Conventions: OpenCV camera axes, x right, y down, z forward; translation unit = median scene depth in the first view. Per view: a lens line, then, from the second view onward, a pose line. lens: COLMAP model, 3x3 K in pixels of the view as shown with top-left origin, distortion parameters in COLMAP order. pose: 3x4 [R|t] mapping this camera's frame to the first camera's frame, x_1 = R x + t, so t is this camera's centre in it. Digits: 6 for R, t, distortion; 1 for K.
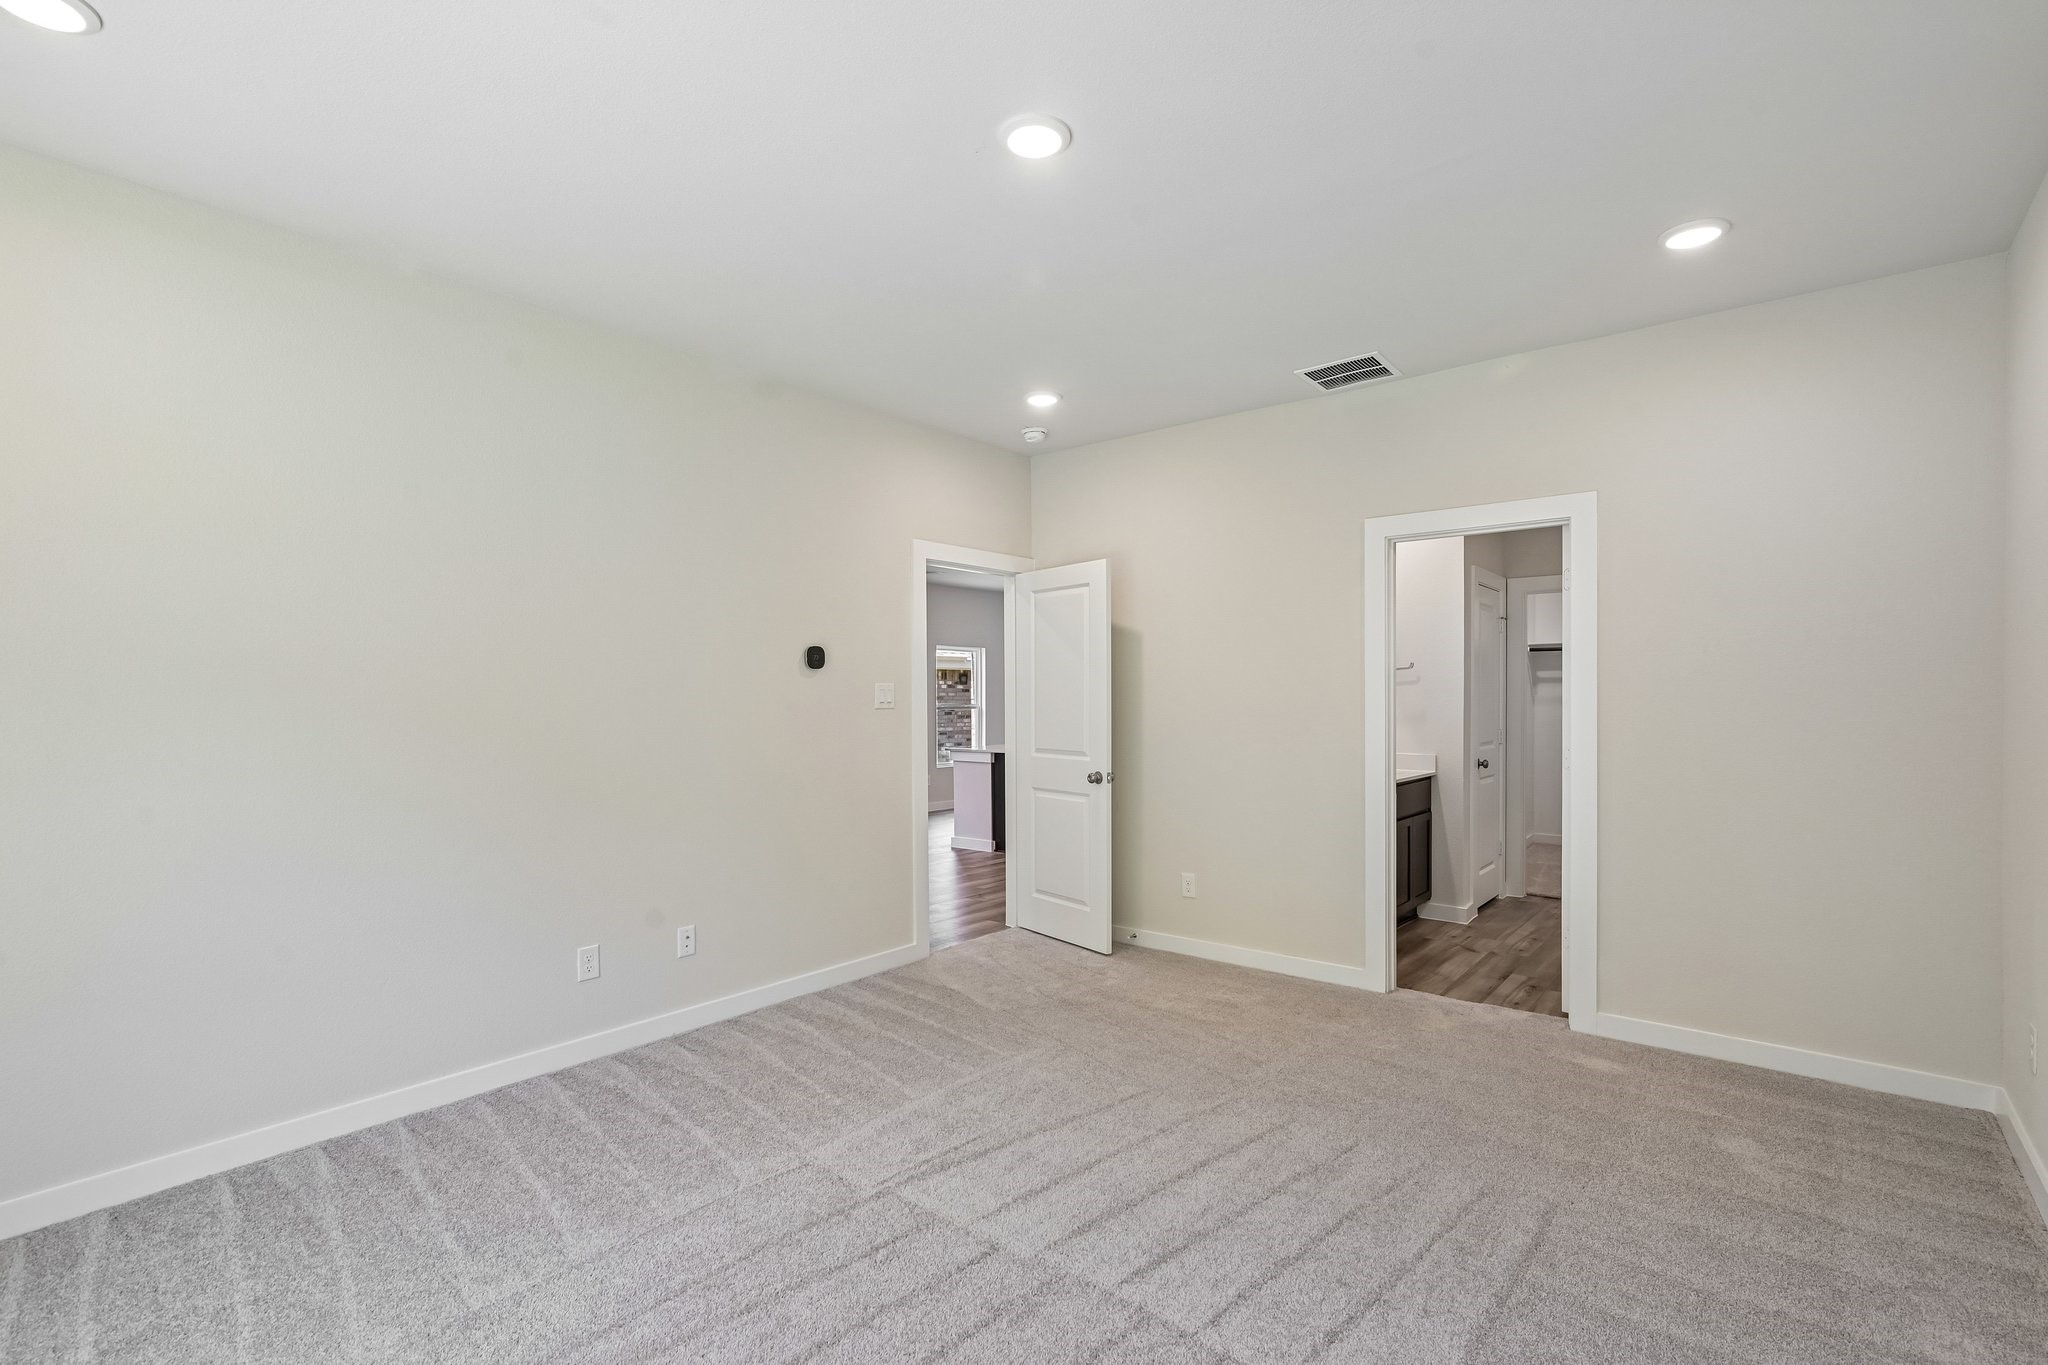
lens RADIAL K [[956.2, 0, 1017.7], [0, 956.2, 690.3], [0, 0, 1]] dist [0.002947, 0.000629]
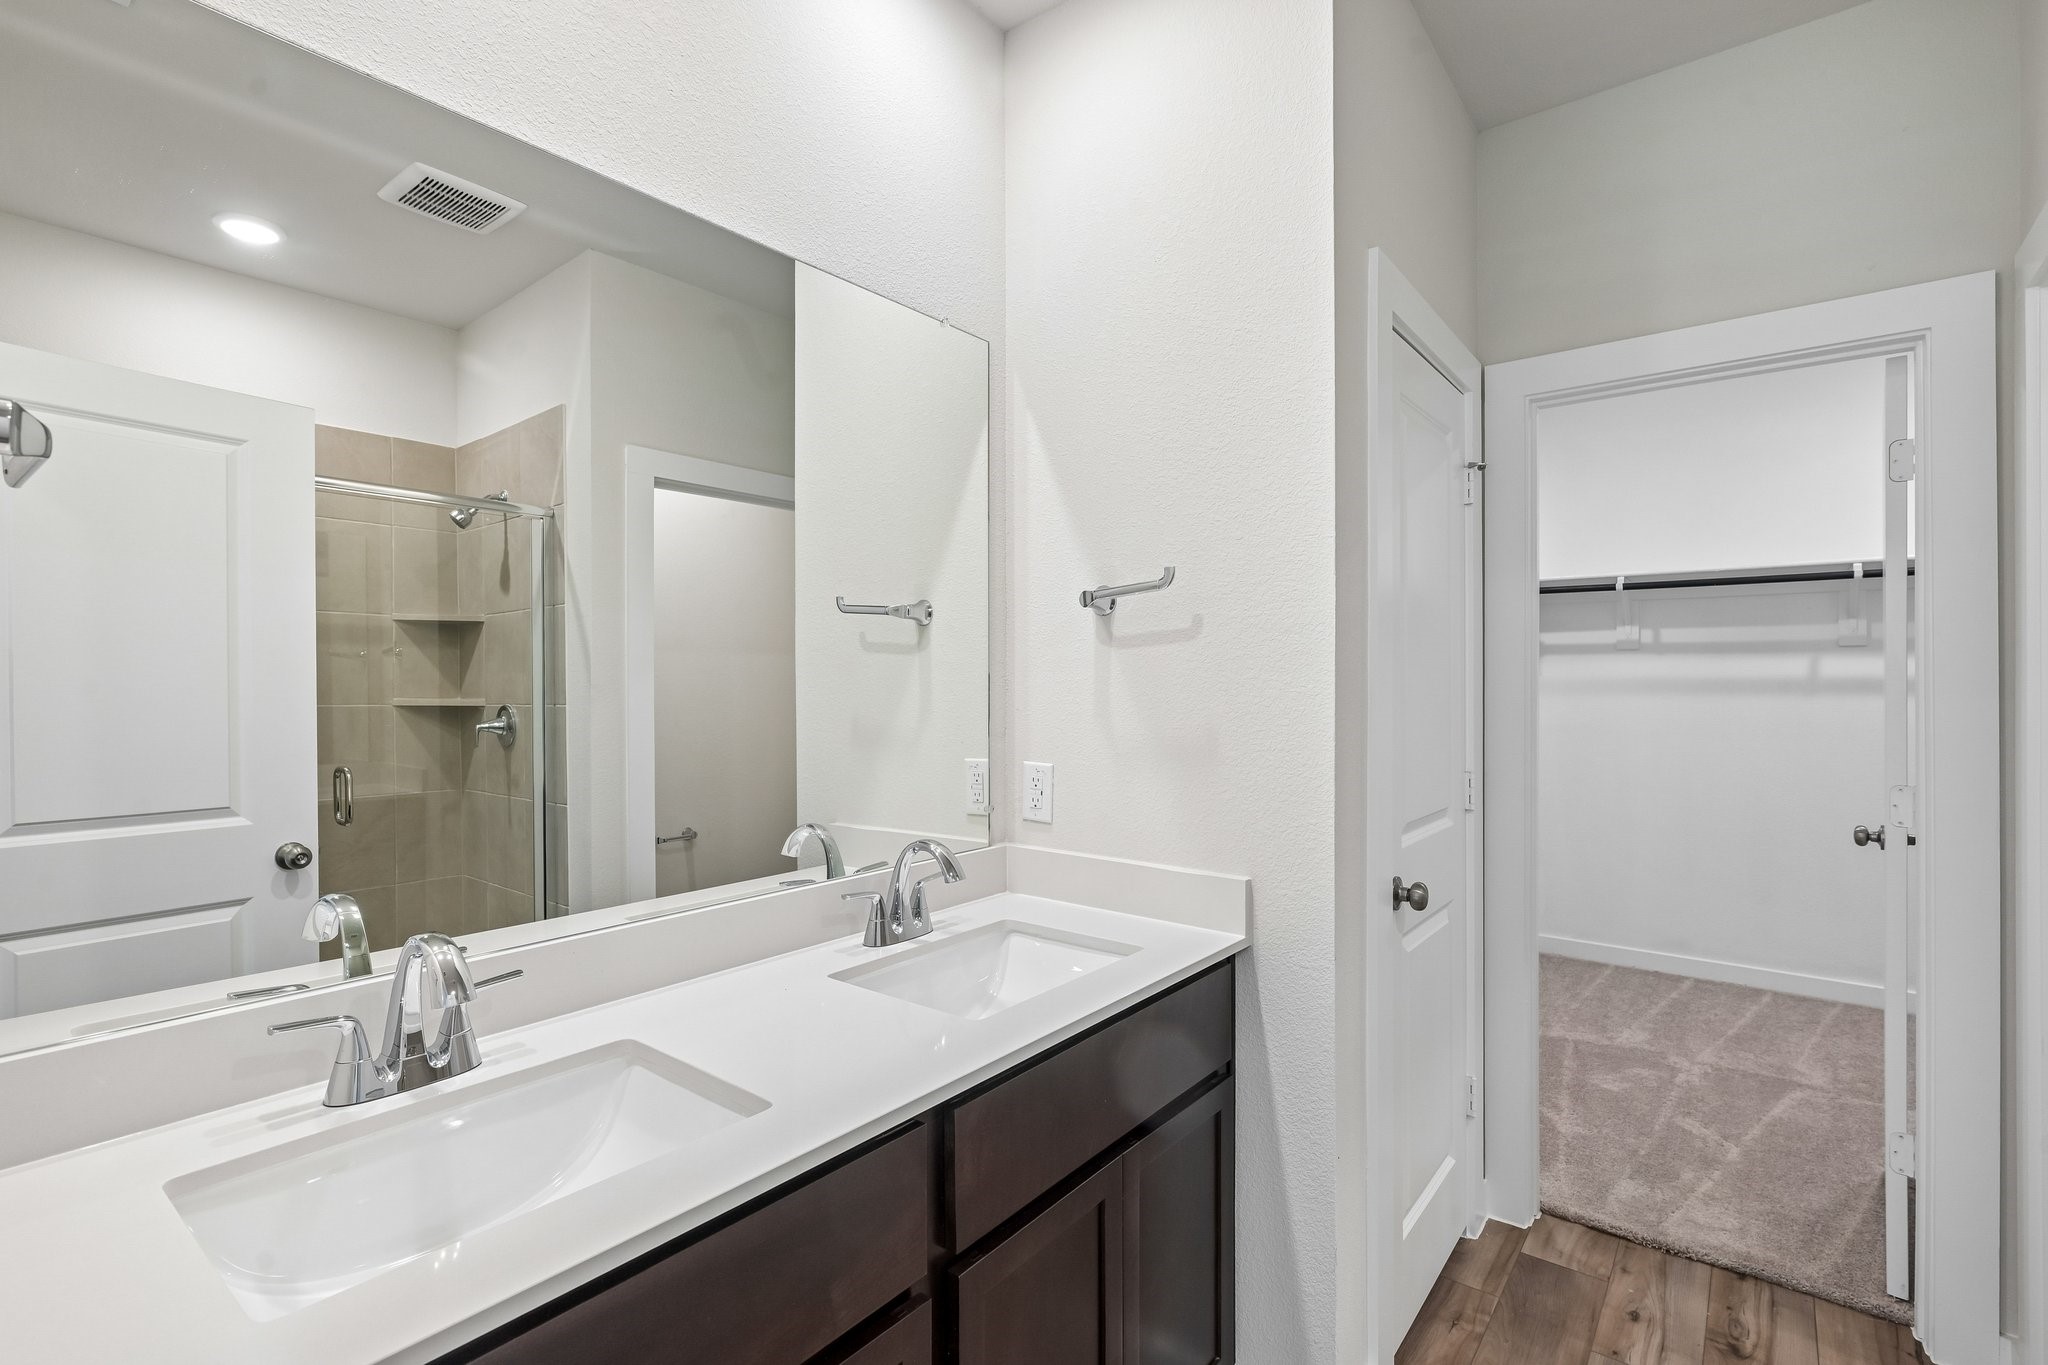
lens RADIAL K [[956.2, 0, 1029.1], [0, 956.2, 683.4], [0, 0, 1]] dist [0.002947, 0.000629]
pose [[0.999725, -0.006171, 0.022636, 0.350226], [0.006105, 0.999977, 0.002980, 0.005817], [-0.022654, -0.002841, 0.999739, 0.680222]]
